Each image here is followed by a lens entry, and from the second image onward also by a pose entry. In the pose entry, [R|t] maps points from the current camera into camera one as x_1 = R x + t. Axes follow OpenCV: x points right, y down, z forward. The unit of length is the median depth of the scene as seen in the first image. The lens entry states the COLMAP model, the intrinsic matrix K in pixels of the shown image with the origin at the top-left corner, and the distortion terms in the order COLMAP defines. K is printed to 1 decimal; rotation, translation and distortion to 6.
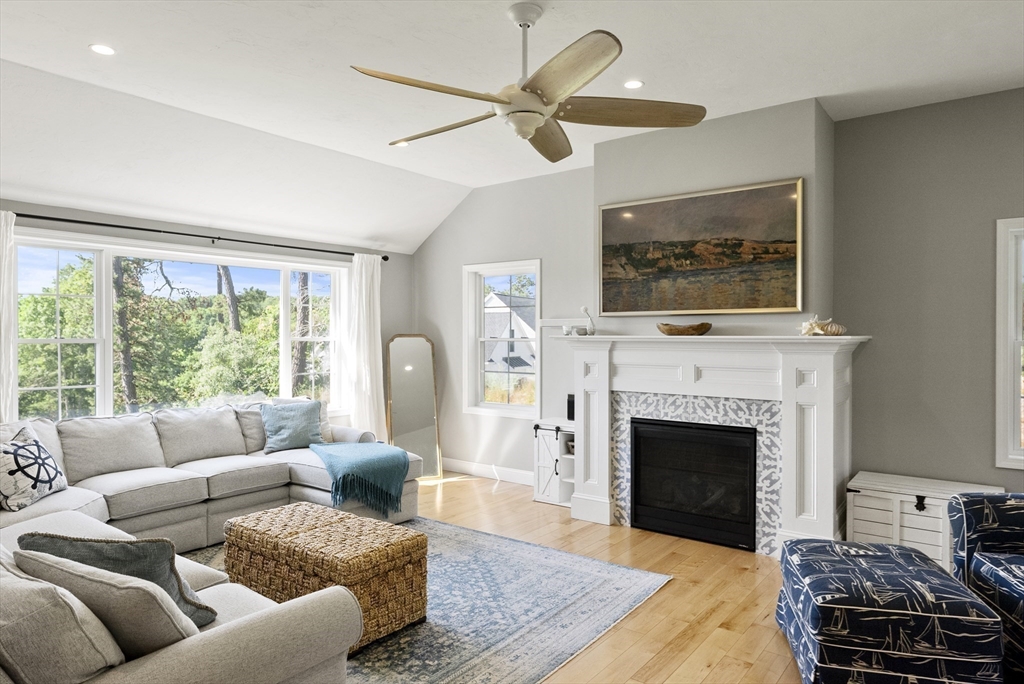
lens RADIAL K [[629.1, 0, 517.0], [0, 629.1, 341.6], [0, 0, 1]] dist [-0.001741, 0.001299]
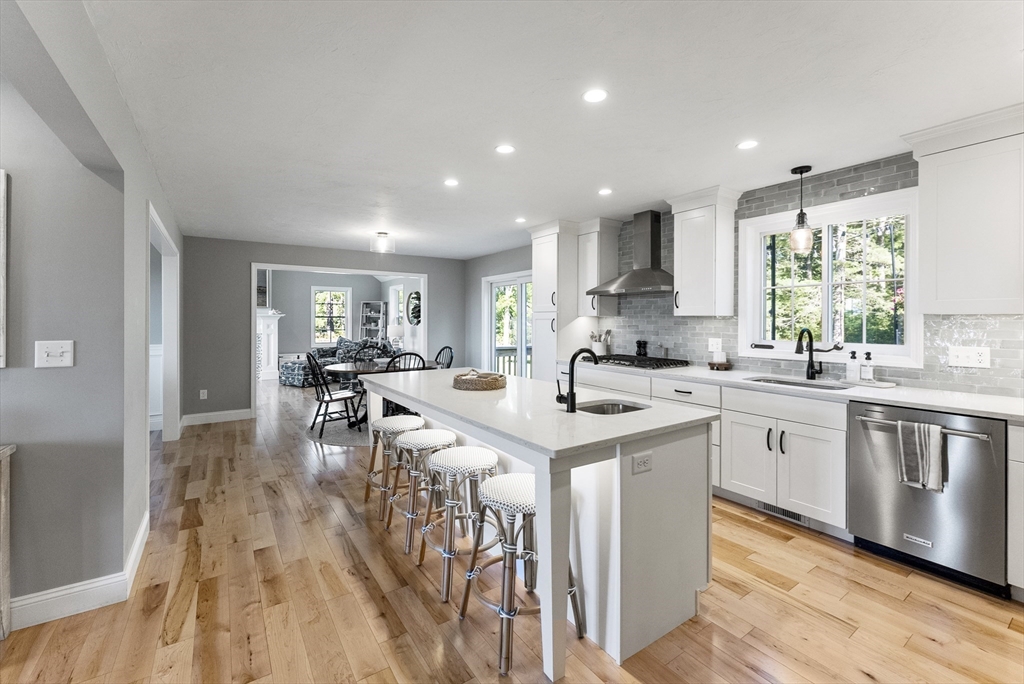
lens RADIAL K [[417.9, 0, 512.3], [0, 417.9, 319.4], [0, 0, 1]] dist [0.001152, 0.000111]
pose [[0.322956, 0.002410, 0.946411, -1.242227], [0.007782, 0.999956, -0.005201, 0.039592], [-0.946382, 0.009044, 0.322923, -0.980545]]
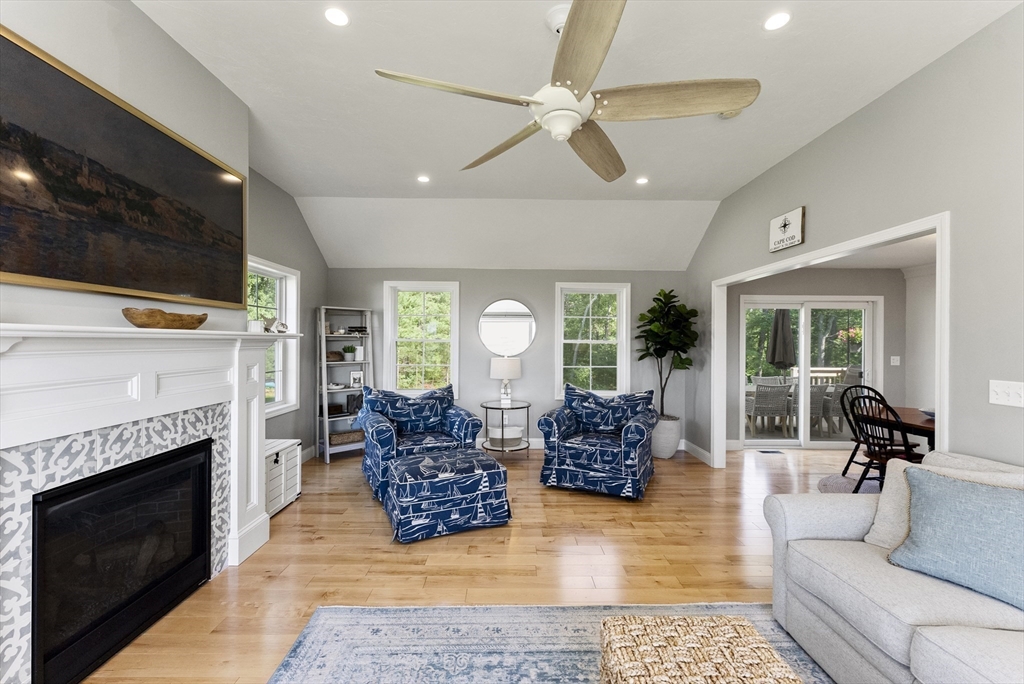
lens RADIAL K [[417.9, 0, 508.2], [0, 417.9, 344.5], [0, 0, 1]] dist [0.001152, 0.000111]
pose [[-0.601295, -0.009874, 0.798966, -0.331320], [0.003027, 0.999888, 0.014635, 0.001050], [-0.799021, 0.011218, -0.601198, 1.013092]]
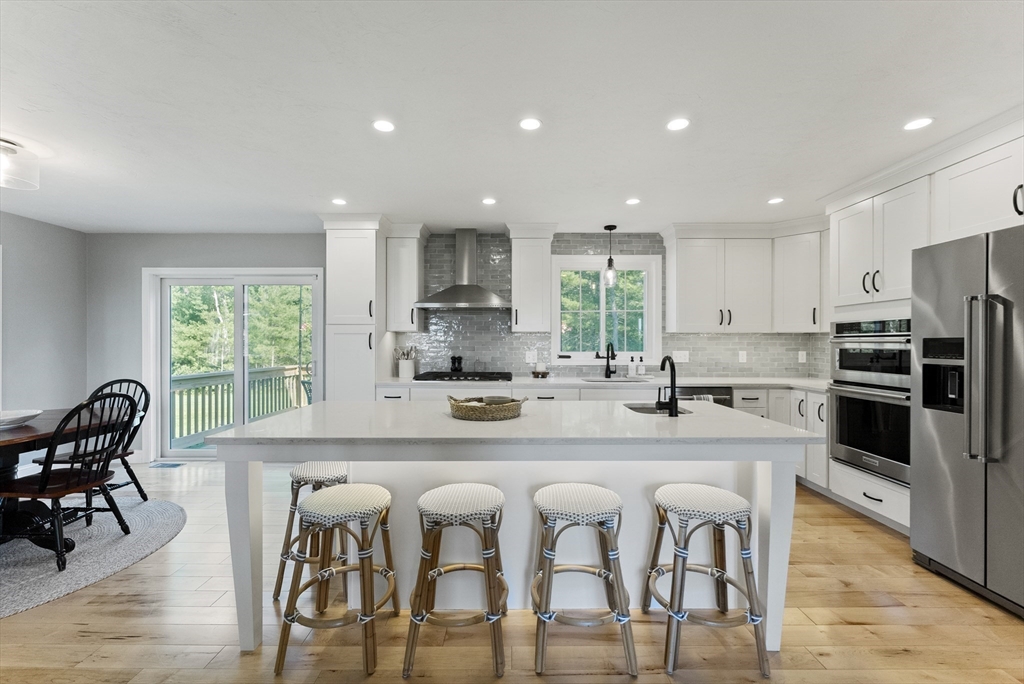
lens RADIAL K [[417.9, 0, 508.9], [0, 417.9, 341.8], [0, 0, 1]] dist [0.001152, 0.000111]
pose [[-0.589959, -0.001752, 0.807431, -1.084622], [0.005831, 0.999962, 0.006430, 0.046856], [-0.807412, 0.008502, -0.589926, -0.492378]]
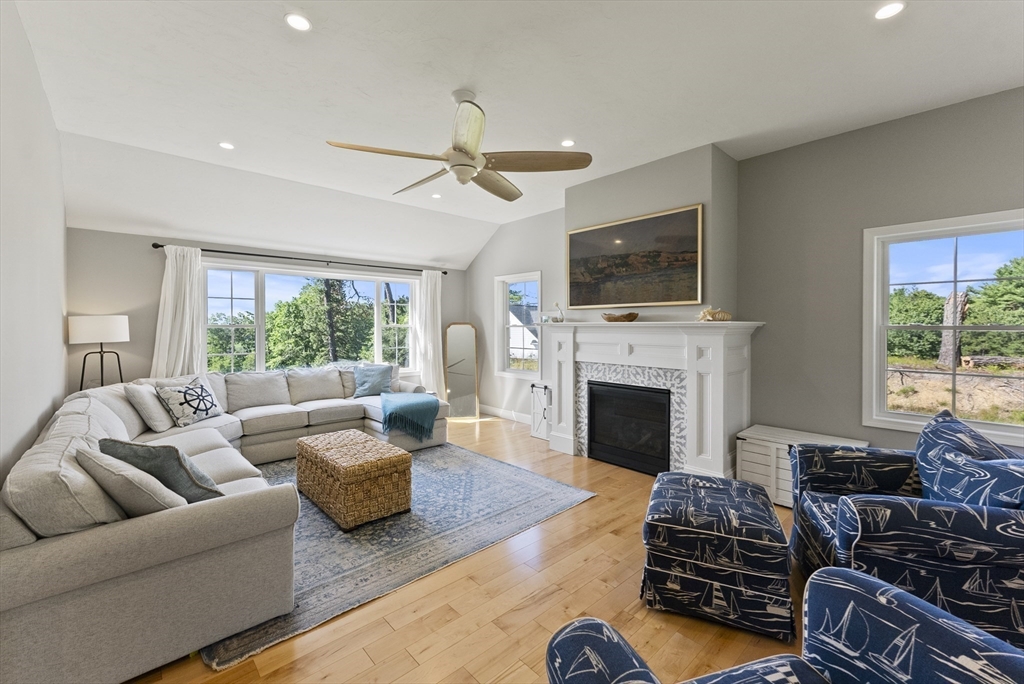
lens RADIAL K [[417.9, 0, 512.5], [0, 417.9, 331.1], [0, 0, 1]] dist [0.001152, 0.000111]
pose [[0.984775, 0.002130, -0.173818, 0.199775], [-0.001758, 0.999996, 0.002289, 0.008917], [0.173823, -0.001949, 0.984775, 0.048146]]
